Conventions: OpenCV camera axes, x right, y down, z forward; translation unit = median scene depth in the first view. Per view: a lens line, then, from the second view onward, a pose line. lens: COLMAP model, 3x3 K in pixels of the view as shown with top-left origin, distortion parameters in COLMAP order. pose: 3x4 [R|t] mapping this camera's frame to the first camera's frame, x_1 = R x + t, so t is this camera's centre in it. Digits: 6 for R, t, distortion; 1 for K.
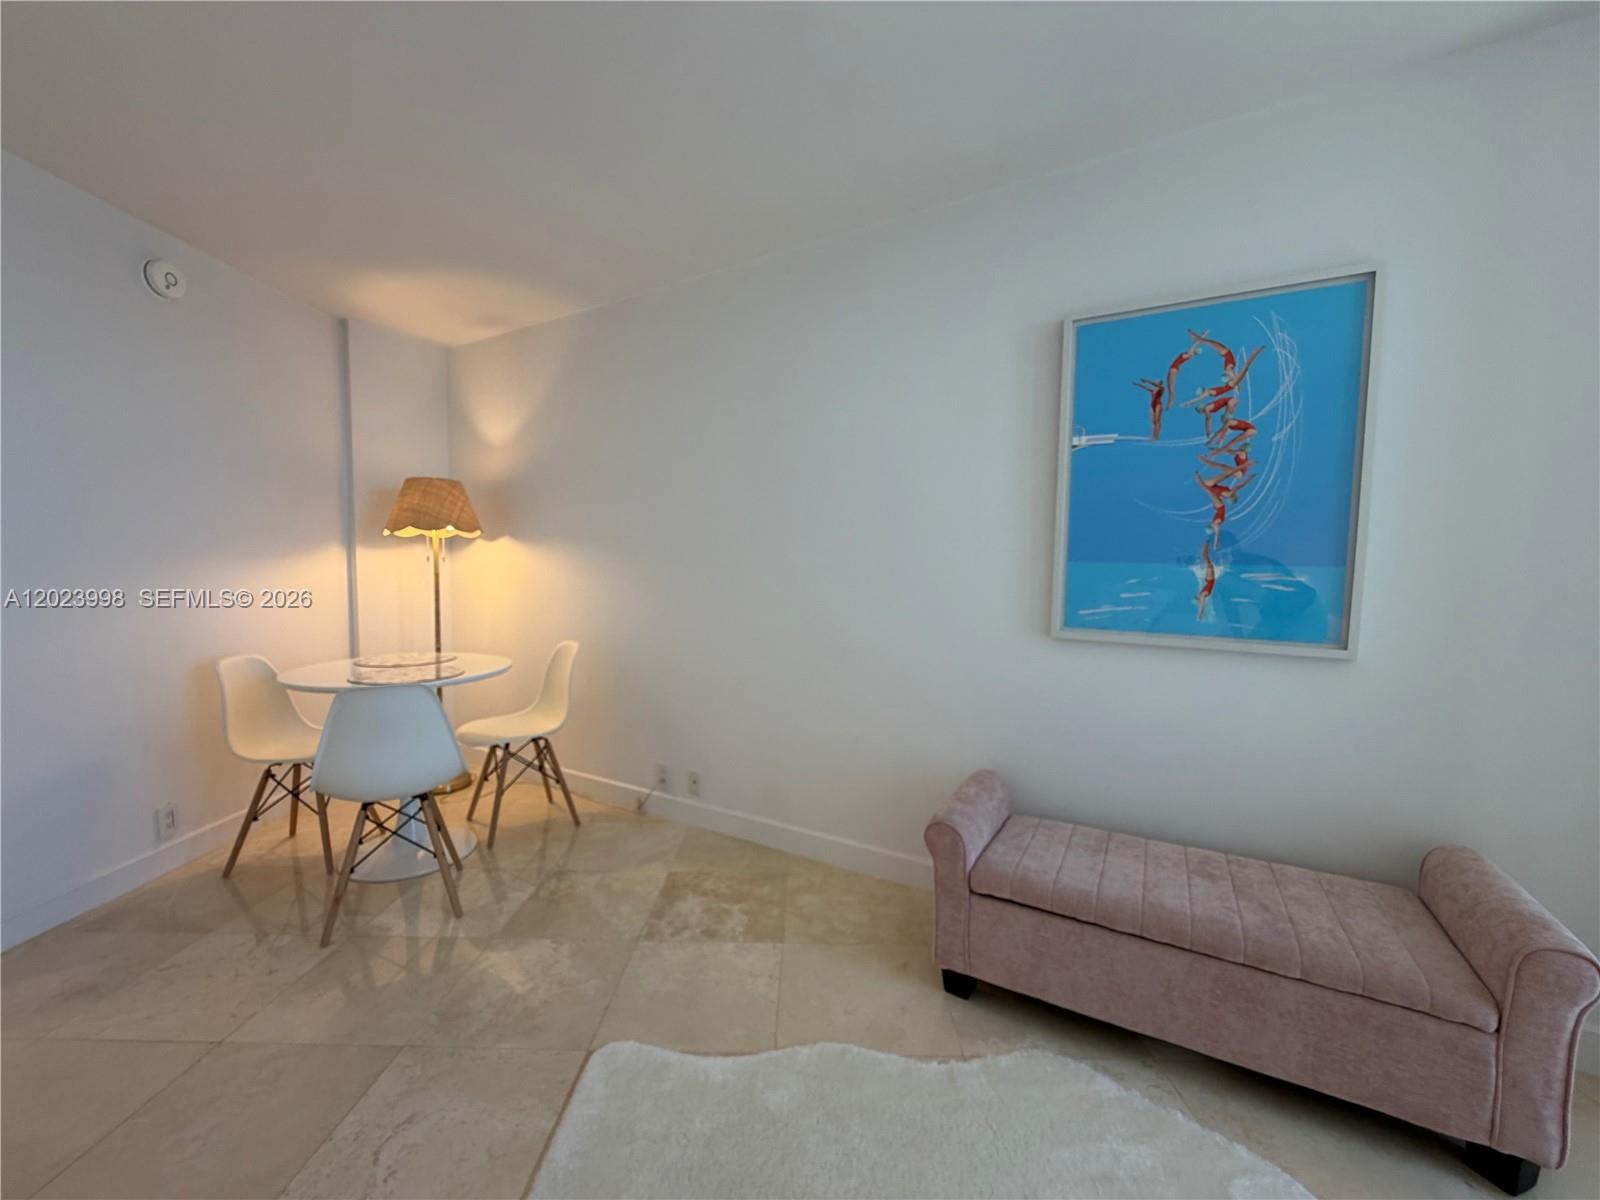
lens RADIAL K [[637.2, 0, 795.4], [0, 637.2, 601.9], [0, 0, 1]] dist [0.000710, -0.000319]
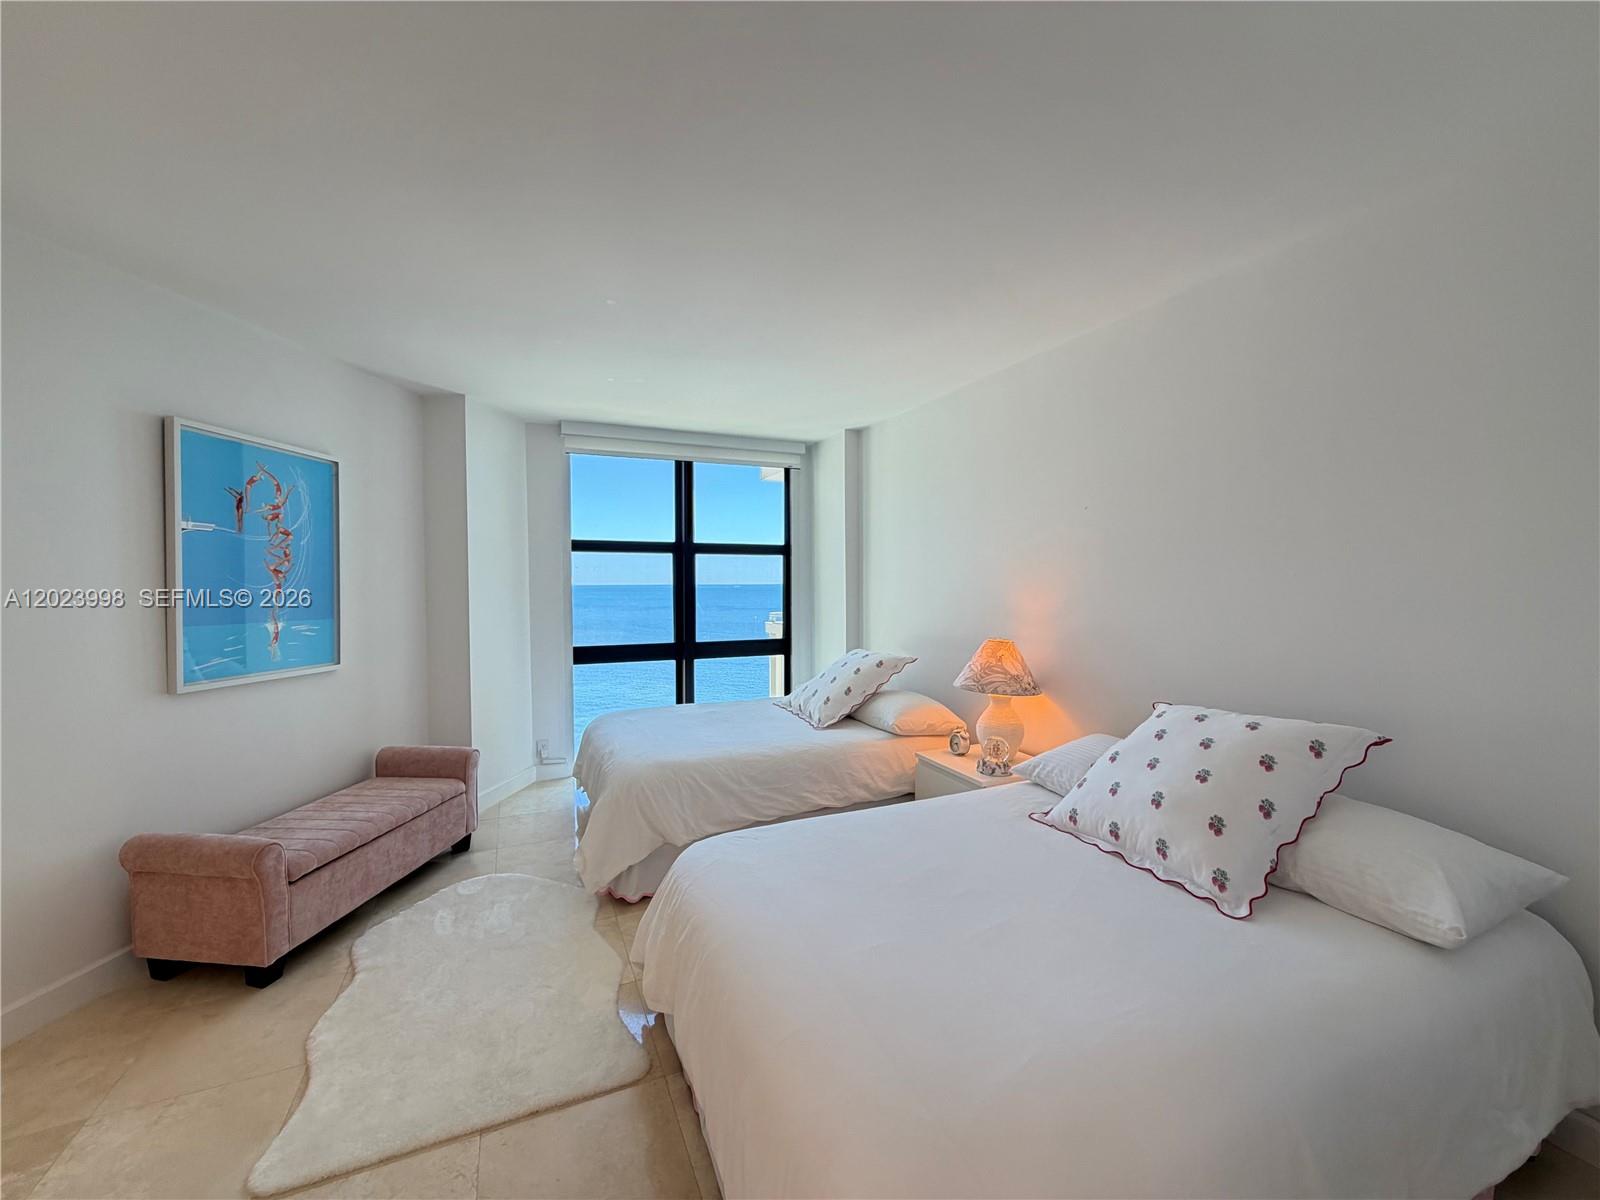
lens RADIAL K [[637.2, 0, 795.4], [0, 637.2, 601.9], [0, 0, 1]] dist [0.000710, -0.000319]
pose [[-0.422434, -0.036611, 0.905654, -1.219051], [0.051754, 0.996580, 0.064427, -0.139091], [-0.904915, 0.074087, -0.419094, 0.523849]]
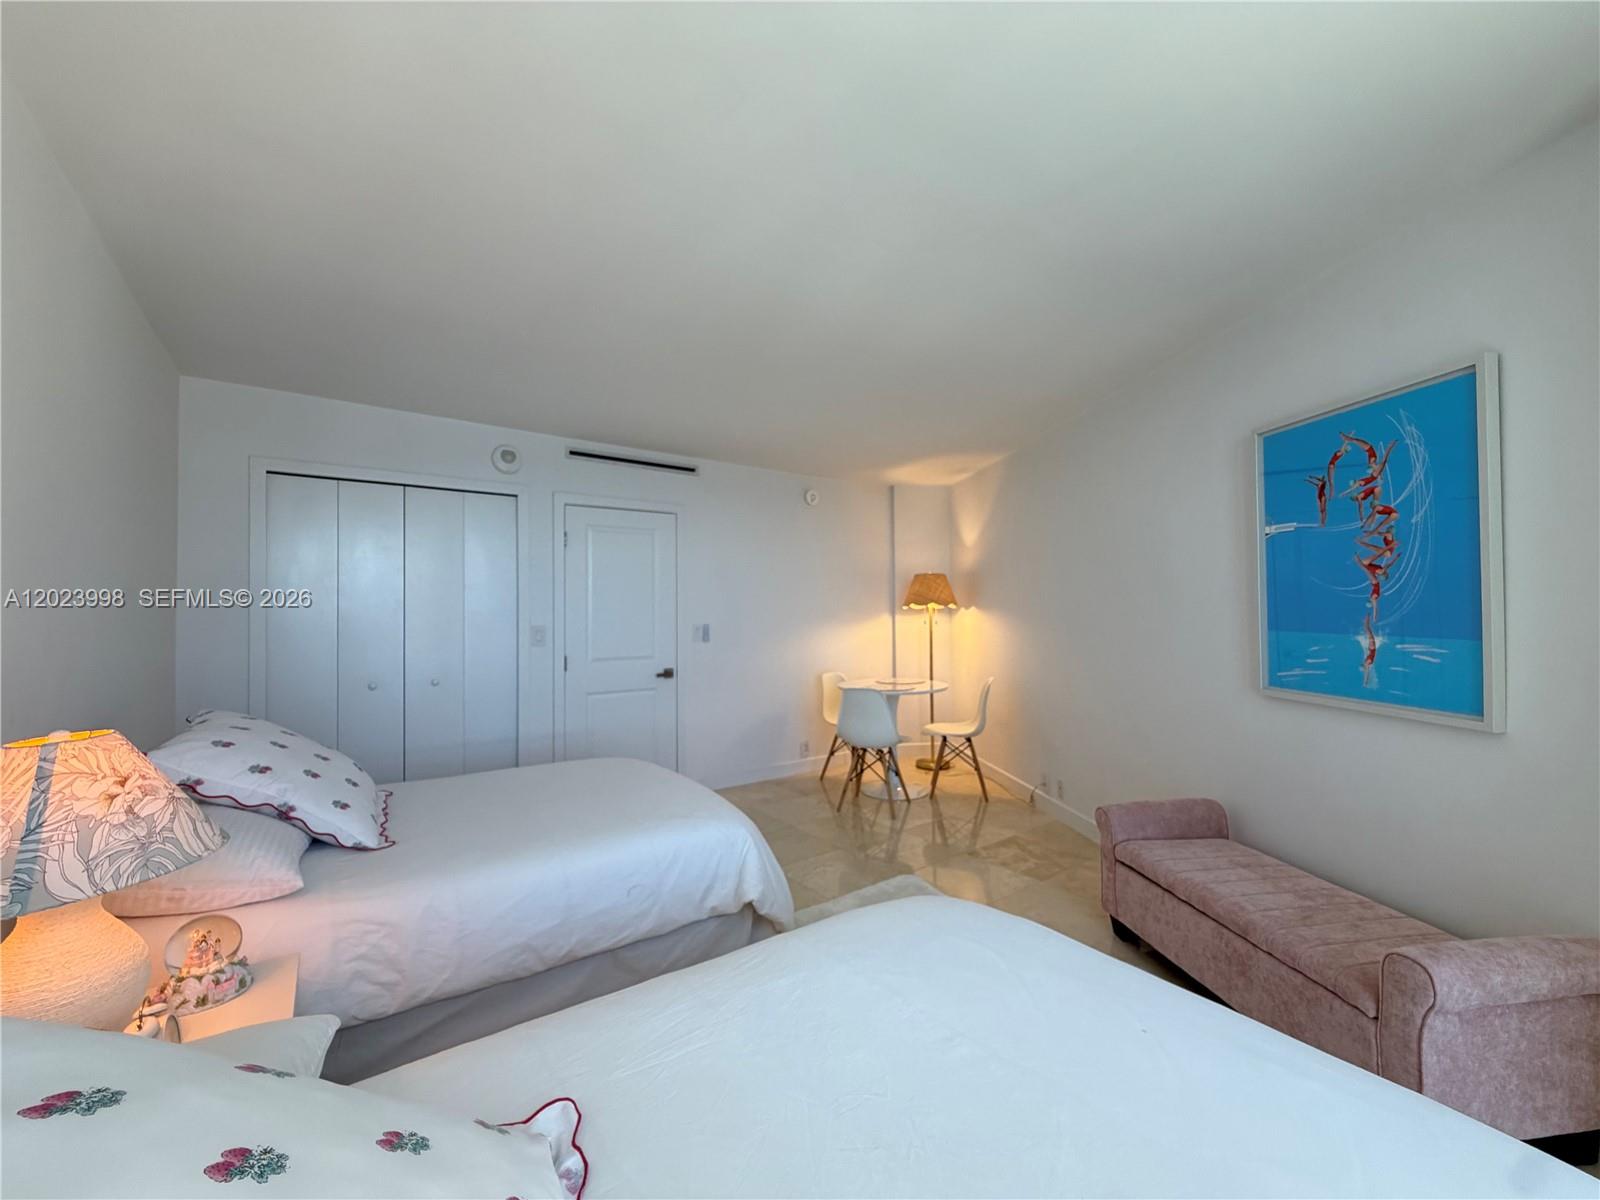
lens RADIAL K [[637.3, 0, 810.2], [0, 637.3, 601.8], [0, 0, 1]] dist [0.000147, 0.000015]
pose [[0.626796, -0.028665, -0.778656, 0.906874], [-0.030549, 0.997651, -0.061318, -0.019120], [0.778584, 0.062221, 0.624448, -0.448809]]
